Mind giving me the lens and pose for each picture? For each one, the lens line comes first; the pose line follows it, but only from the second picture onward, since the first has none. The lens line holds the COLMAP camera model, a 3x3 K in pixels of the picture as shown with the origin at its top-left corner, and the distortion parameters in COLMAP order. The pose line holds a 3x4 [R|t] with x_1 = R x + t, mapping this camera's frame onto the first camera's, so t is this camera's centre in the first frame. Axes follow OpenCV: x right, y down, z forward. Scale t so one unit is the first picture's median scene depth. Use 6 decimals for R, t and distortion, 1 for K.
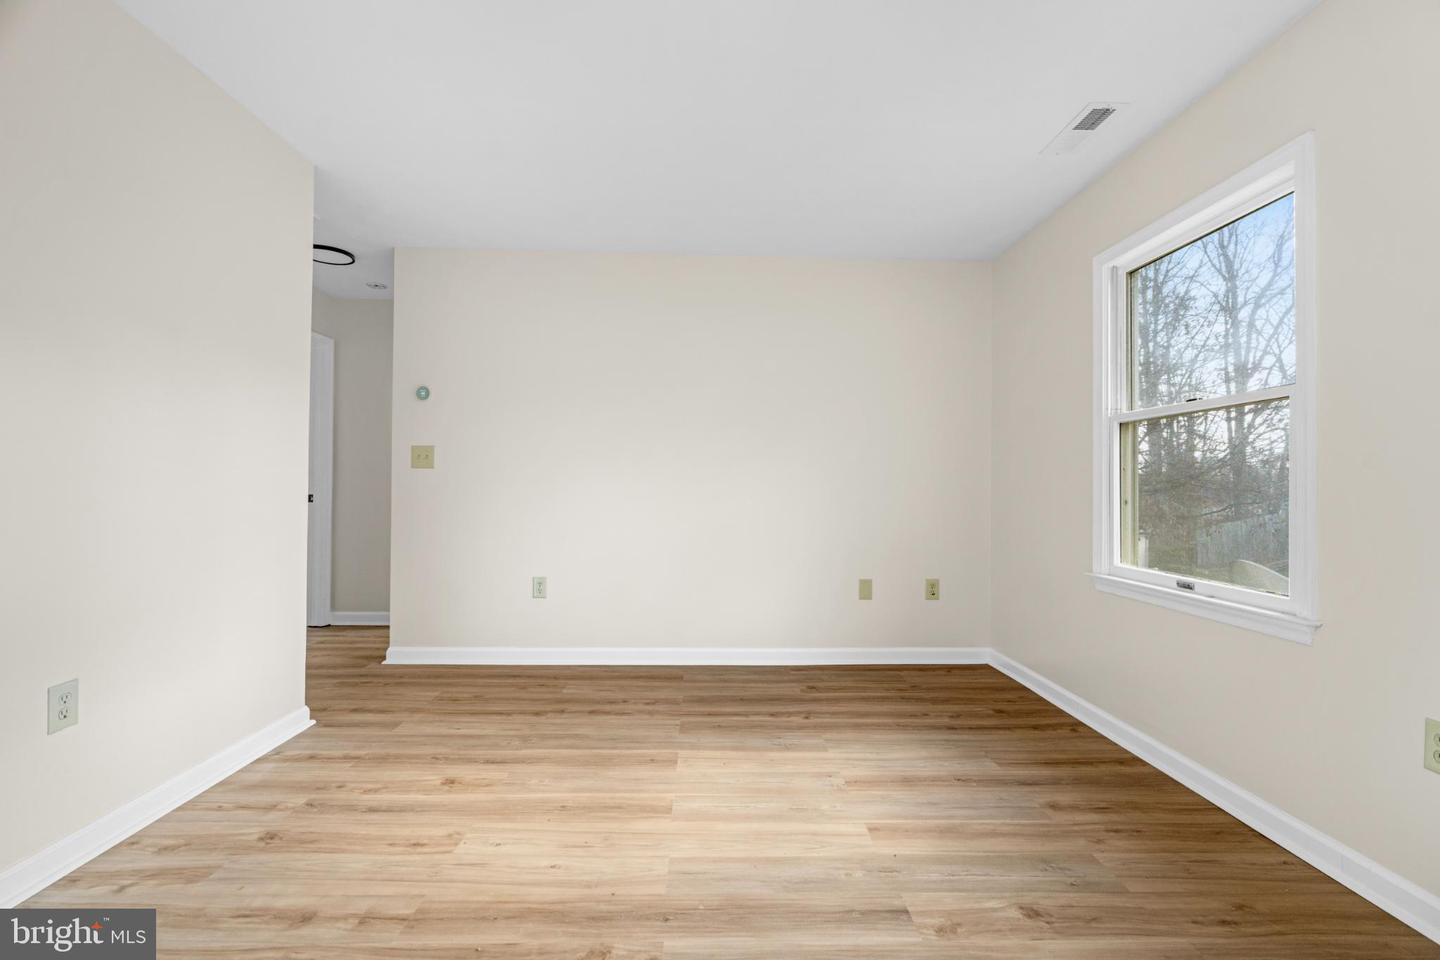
lens RADIAL K [[649.4, 0, 723.0], [0, 649.4, 480.0], [0, 0, 1]] dist [0.003008, 0.000671]
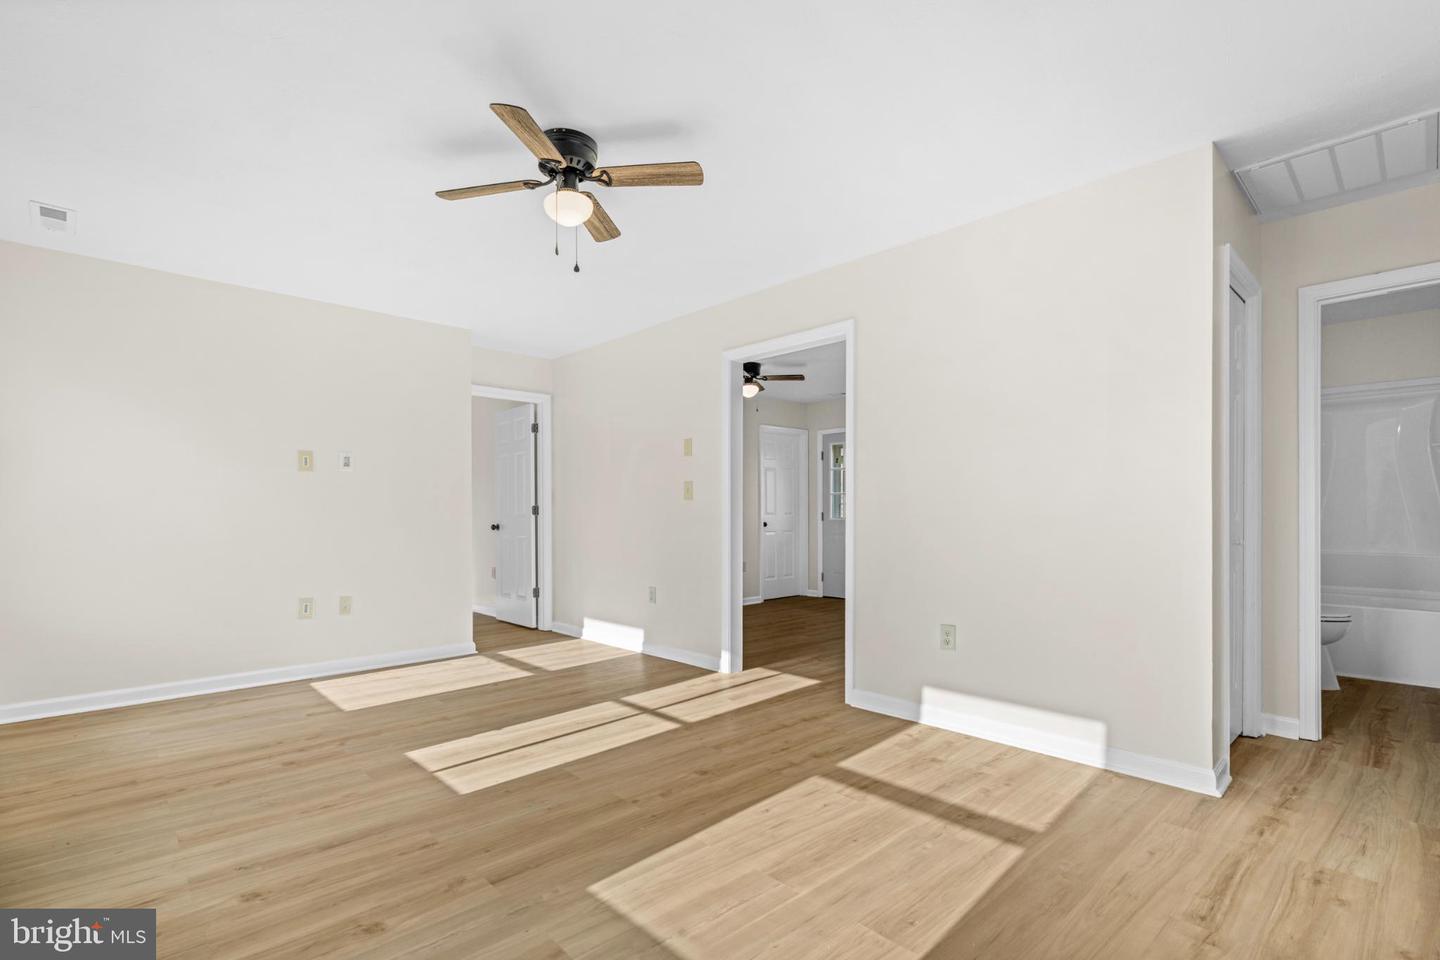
lens RADIAL K [[649.4, 0, 703.2], [0, 649.4, 521.6], [0, 0, 1]] dist [0.003008, 0.000671]
pose [[-0.759009, -0.007474, -0.651037, 0.573884], [-0.001609, 0.999953, -0.009605, 0.035373], [0.651078, -0.006243, -0.758985, 1.617788]]
